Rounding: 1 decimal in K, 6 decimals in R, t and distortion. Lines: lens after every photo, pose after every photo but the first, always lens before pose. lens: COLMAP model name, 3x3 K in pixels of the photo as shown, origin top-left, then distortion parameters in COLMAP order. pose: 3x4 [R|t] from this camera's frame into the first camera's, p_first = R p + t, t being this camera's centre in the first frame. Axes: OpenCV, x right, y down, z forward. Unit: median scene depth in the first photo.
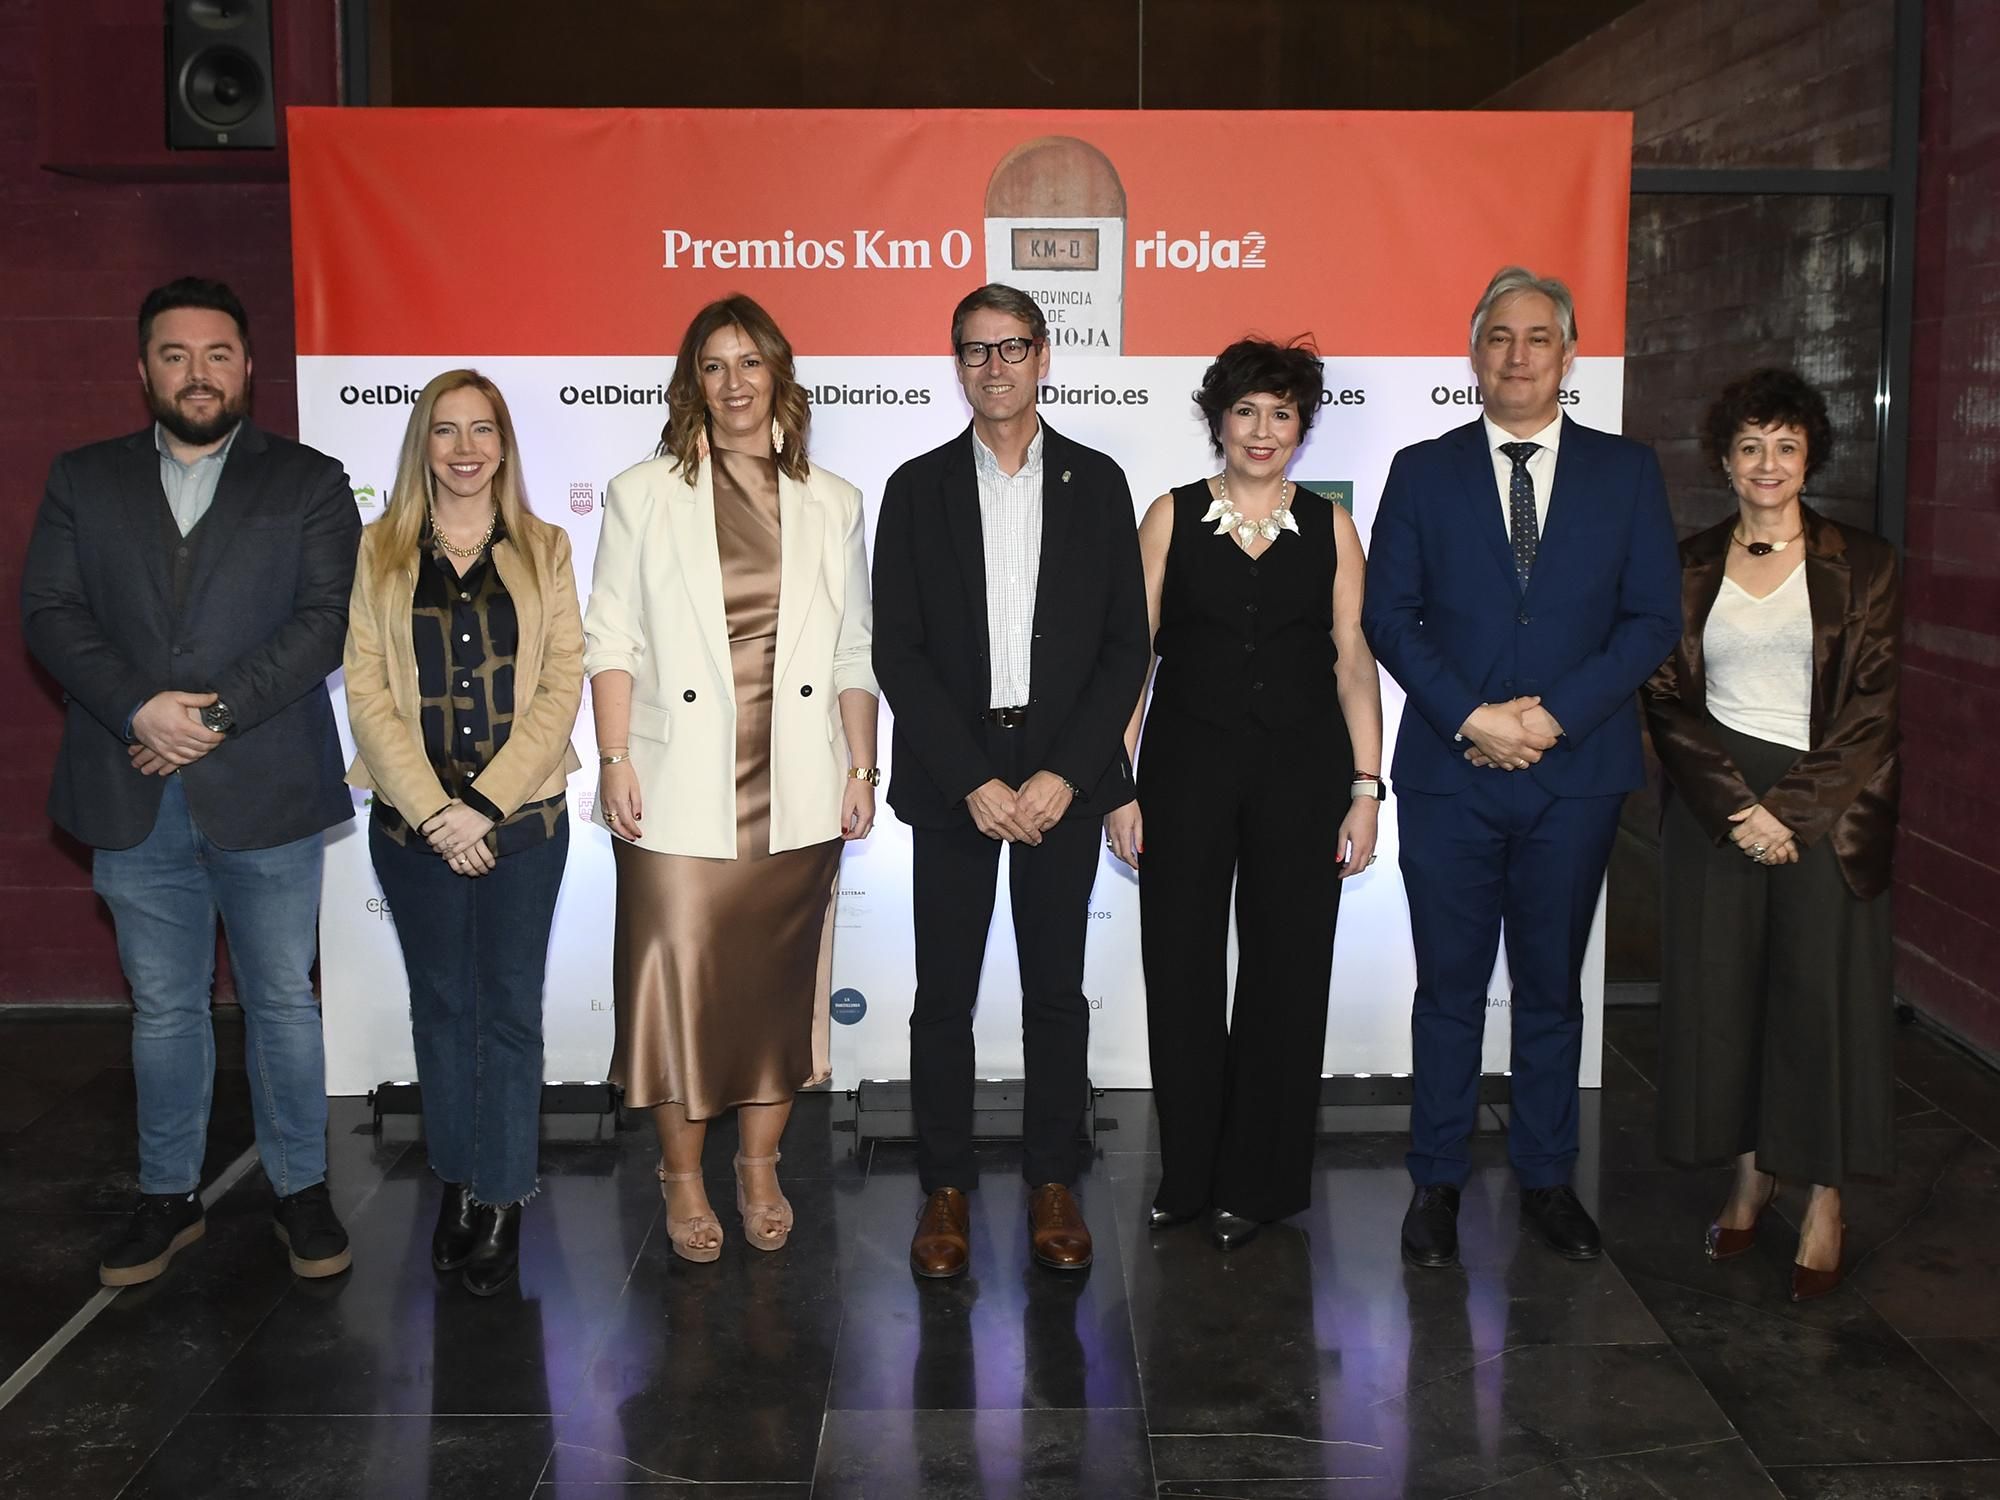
lens RADIAL K [[1997.1, 0, 1065.2], [0, 1997.1, 614.4], [0, 0, 1]] dist [-0.021663, -0.032751]
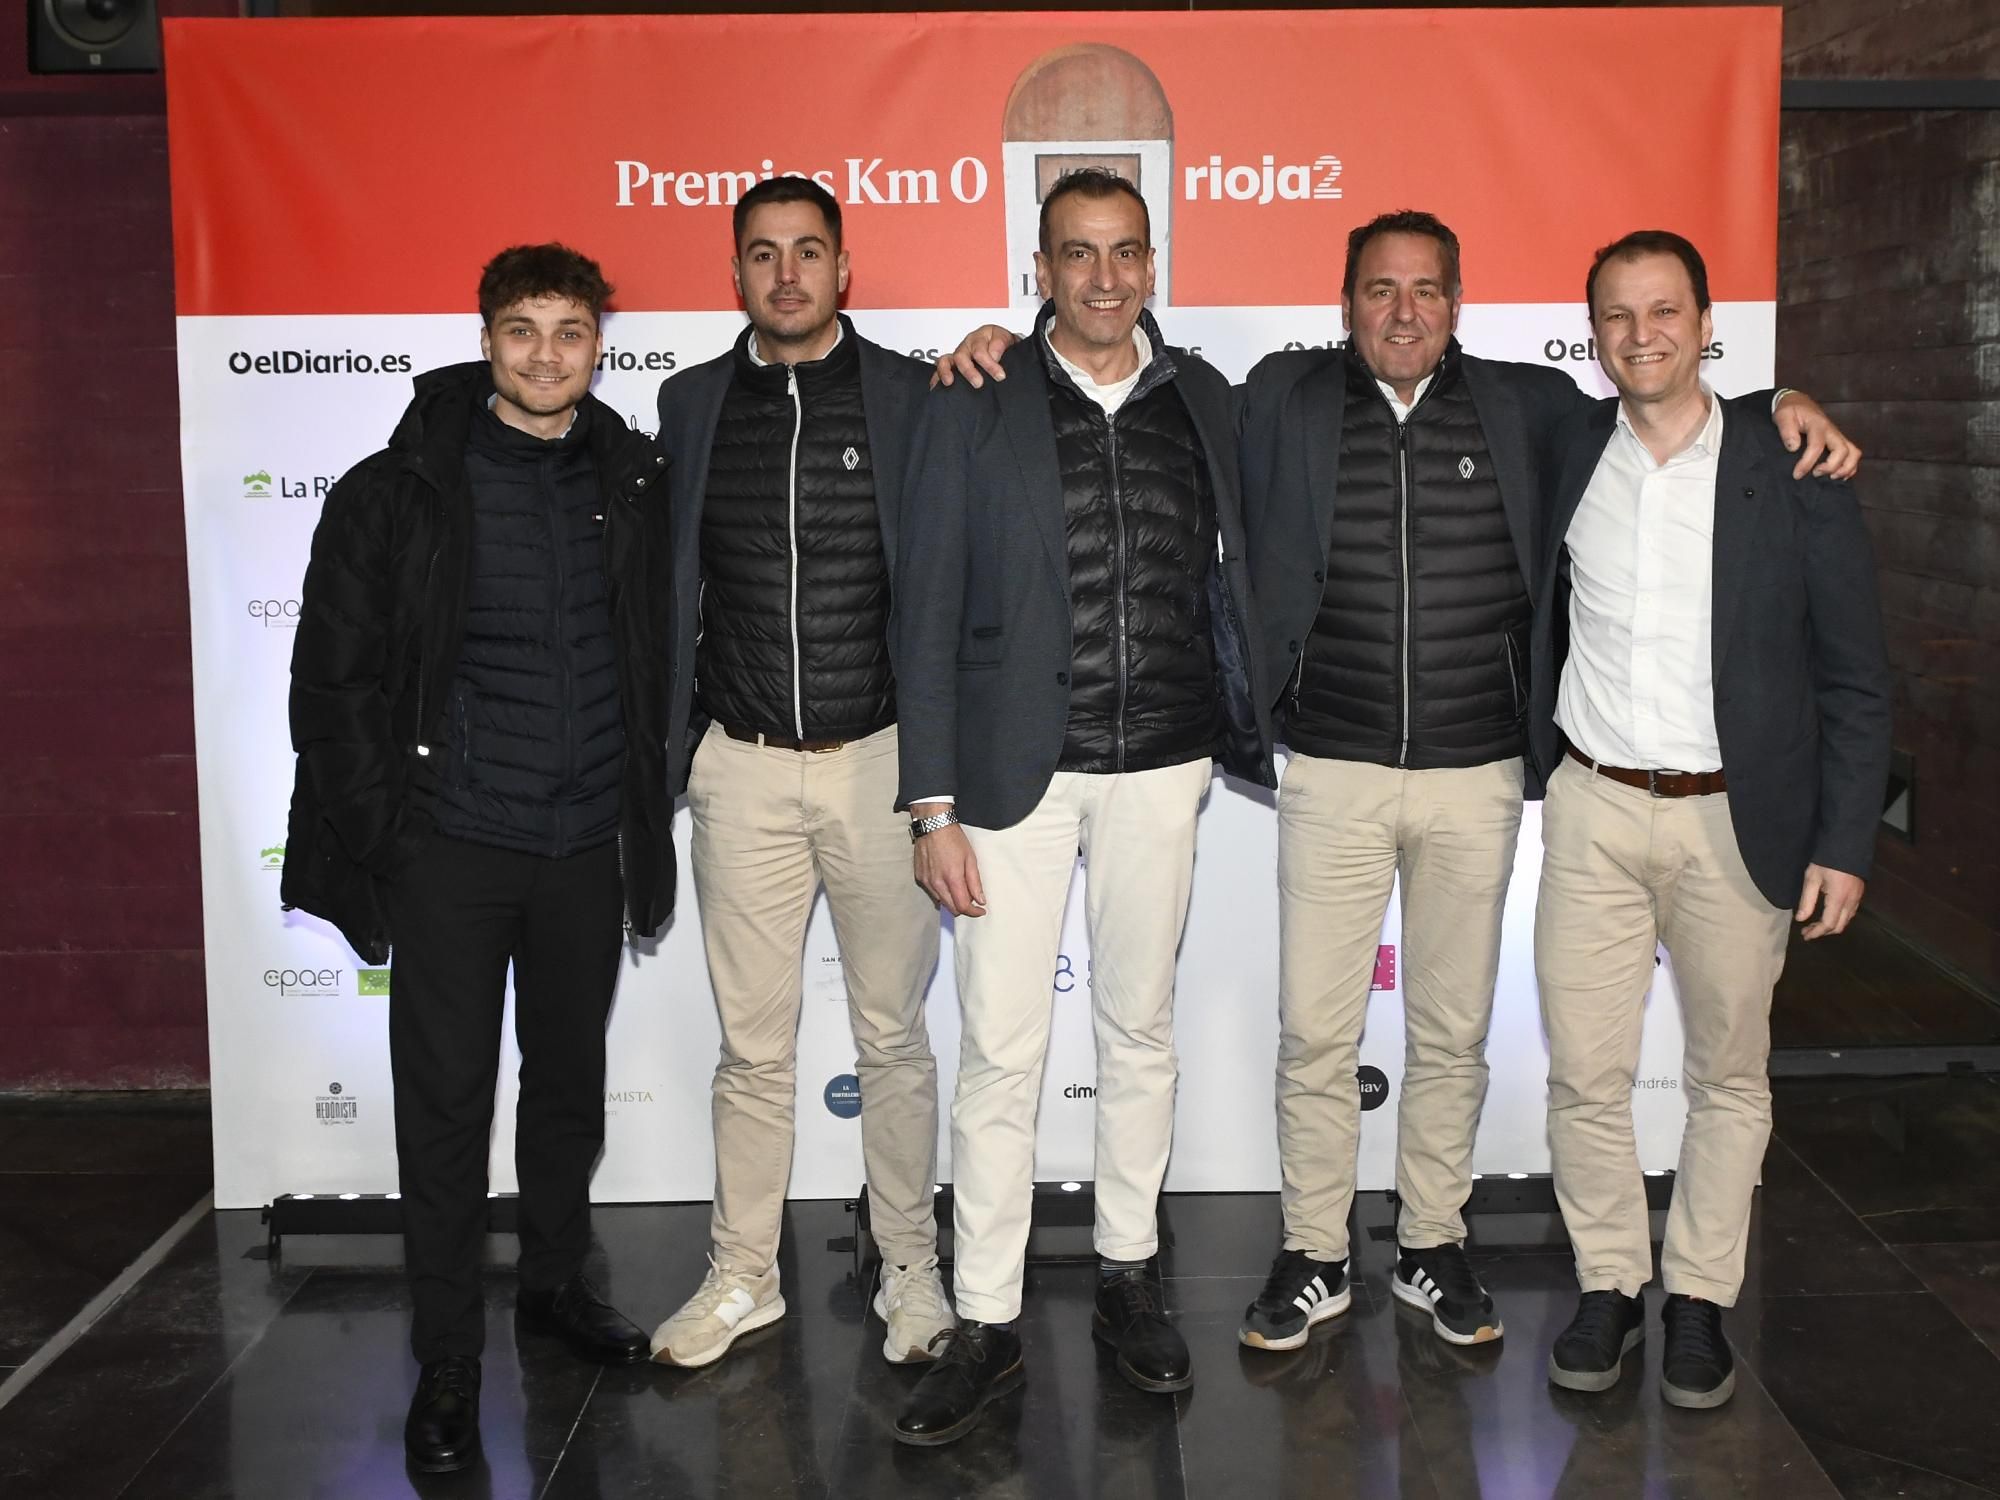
lens RADIAL K [[2124.5, 0, 1127.8], [0, 2124.5, 550.2], [0, 0, 1]] dist [-0.021205, -0.033266]
pose [[0.999946, -0.009811, -0.003566, 0.013065], [0.009720, 0.999653, -0.024471, -0.006851], [0.003805, 0.024435, 0.999694, 0.121143]]
